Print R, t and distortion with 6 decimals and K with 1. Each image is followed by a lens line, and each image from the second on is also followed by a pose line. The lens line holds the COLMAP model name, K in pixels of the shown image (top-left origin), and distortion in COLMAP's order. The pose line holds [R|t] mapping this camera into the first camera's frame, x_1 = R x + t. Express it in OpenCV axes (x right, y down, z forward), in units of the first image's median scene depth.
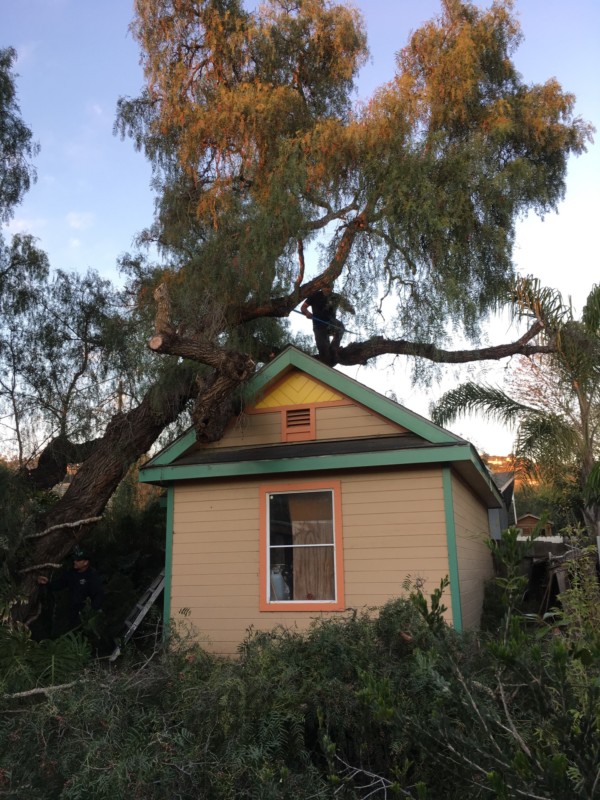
lens RADIAL K [[674.4, 0, 300.0], [0, 674.4, 400.0], [0, 0, 1]] dist [0.037762, -0.005816]
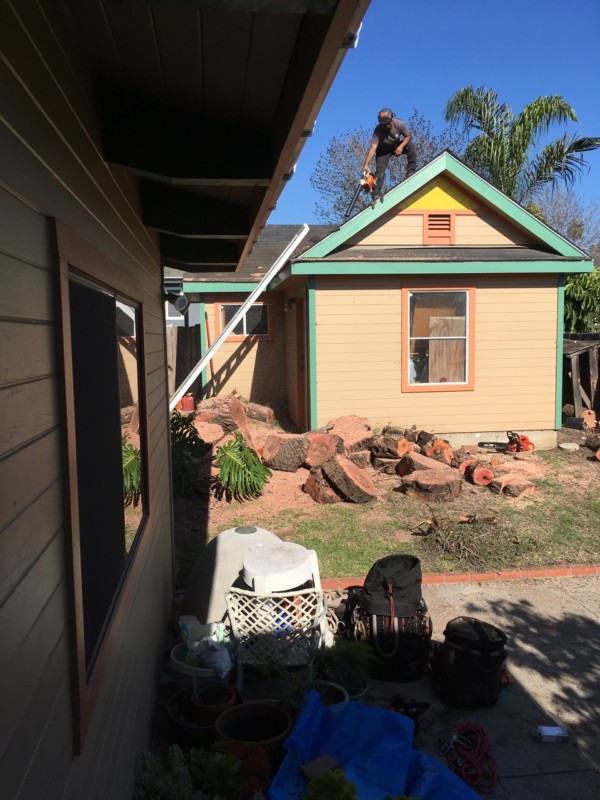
lens RADIAL K [[674.4, 0, 300.0], [0, 674.4, 400.0], [0, 0, 1]] dist [0.037762, -0.005816]
pose [[0.876198, -0.041807, 0.480134, -0.764927], [-0.117854, 0.947400, 0.297565, -0.000366], [-0.467319, -0.317311, 0.825183, 0.120398]]
